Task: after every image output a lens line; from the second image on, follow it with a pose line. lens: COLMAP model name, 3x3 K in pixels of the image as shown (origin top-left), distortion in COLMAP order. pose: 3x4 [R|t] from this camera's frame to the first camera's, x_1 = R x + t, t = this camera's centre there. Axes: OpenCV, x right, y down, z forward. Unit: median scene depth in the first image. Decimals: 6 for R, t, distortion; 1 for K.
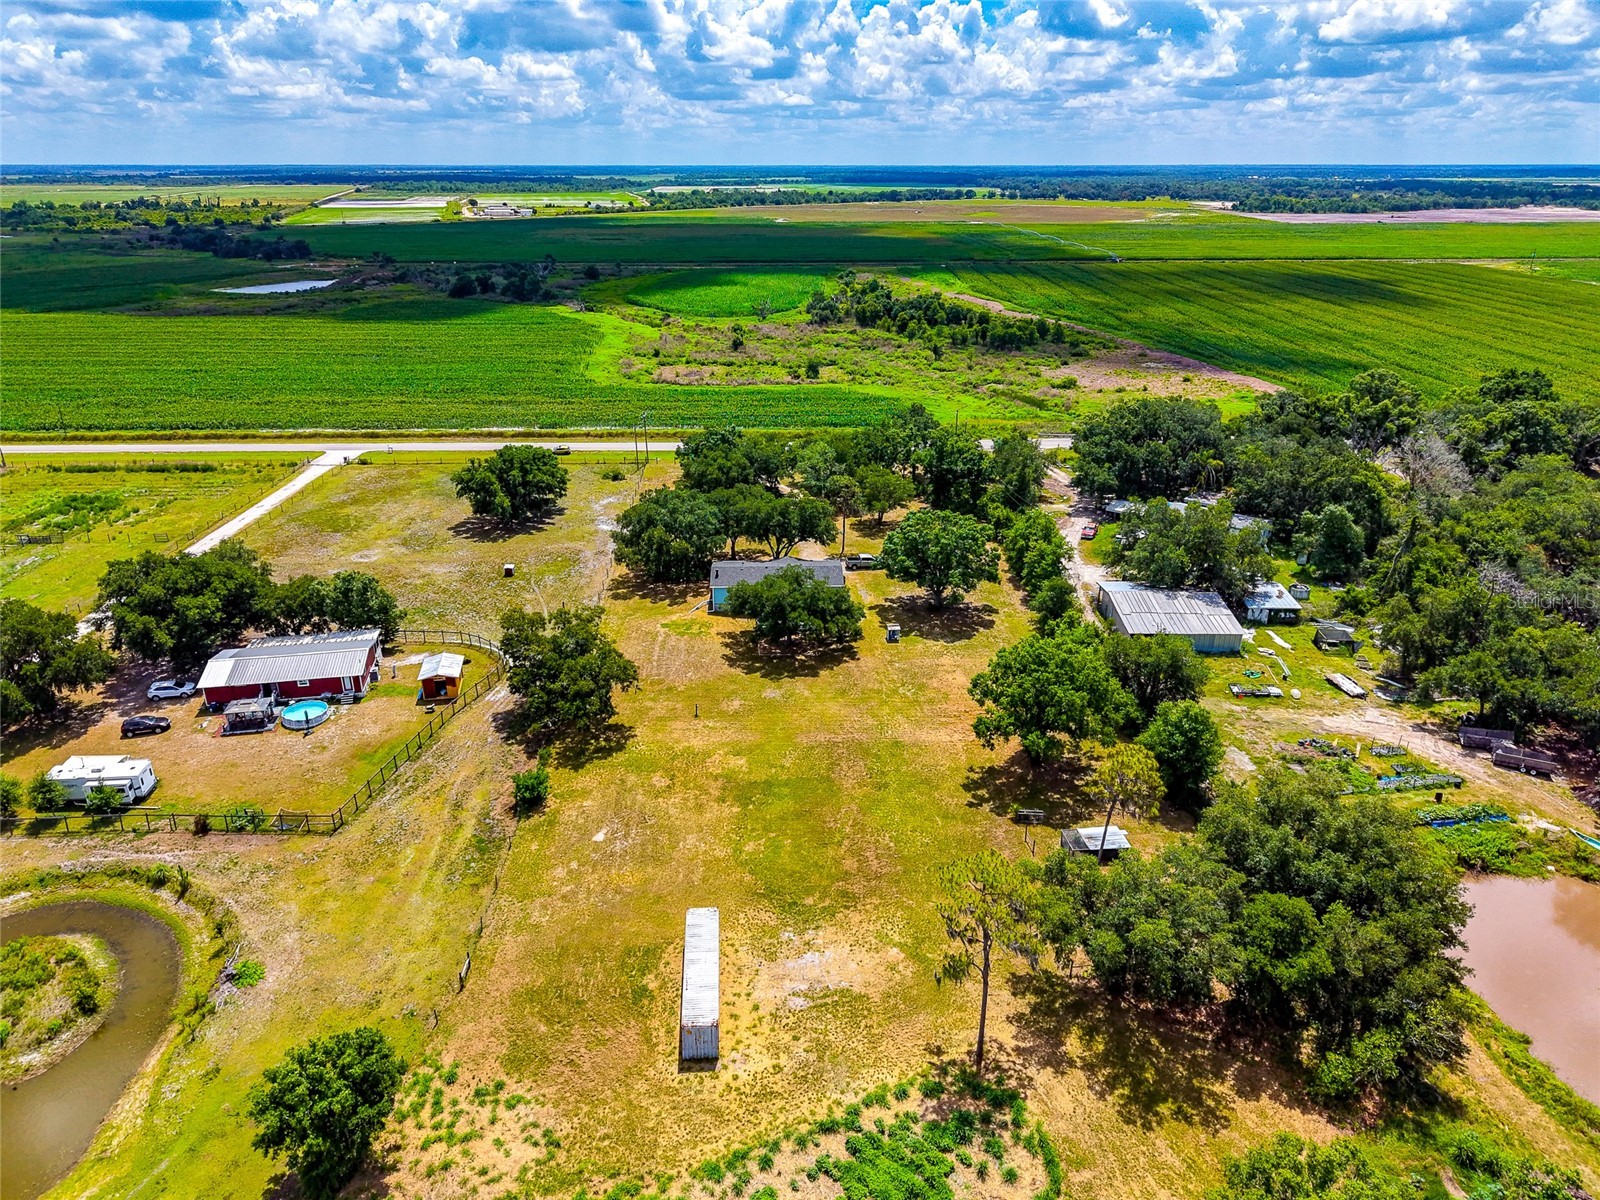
lens RADIAL K [[1117.6, 0, 800.0], [0, 1117.6, 600.0], [0, 0, 1]] dist [0.092254, -0.000896]
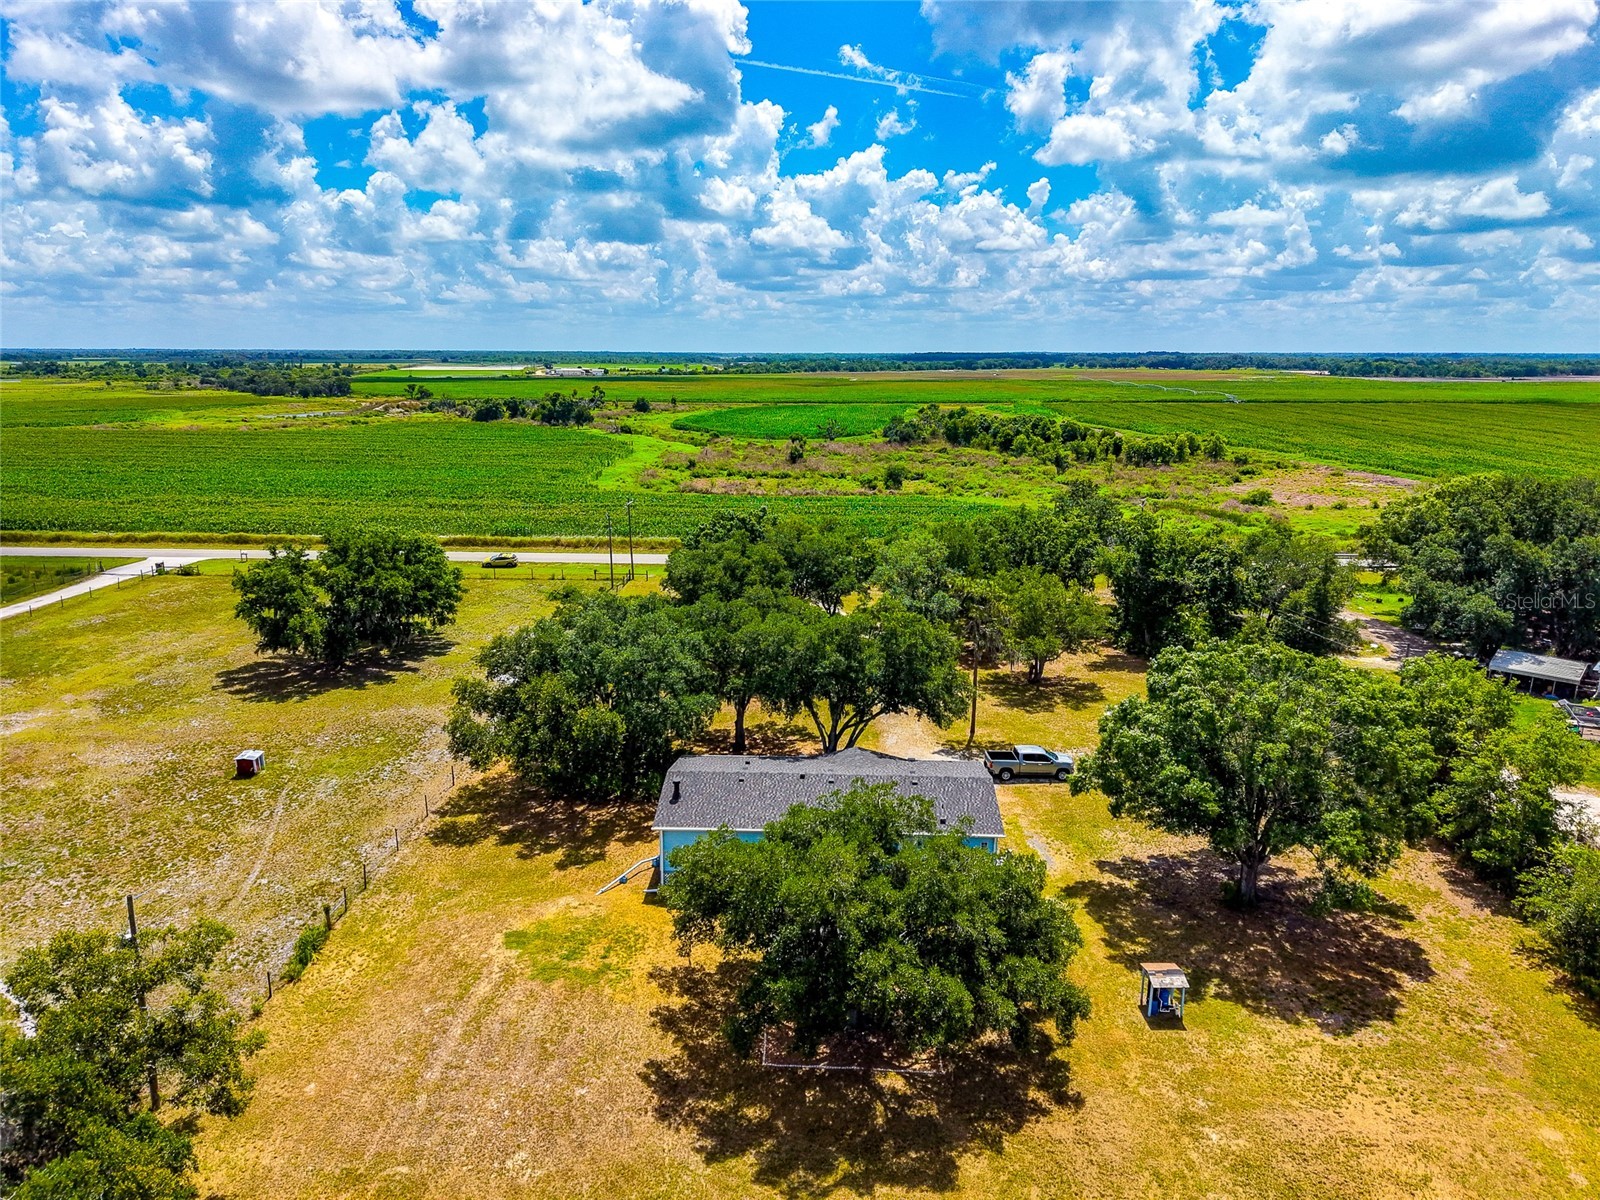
lens RADIAL K [[1117.6, 0, 800.0], [0, 1117.6, 600.0], [0, 0, 1]] dist [0.092254, -0.000896]
pose [[0.997933, 0.018060, -0.061666, -0.006553], [-0.027097, 0.988463, -0.149021, -0.029466], [0.058263, 0.150384, 0.986909, 0.548928]]
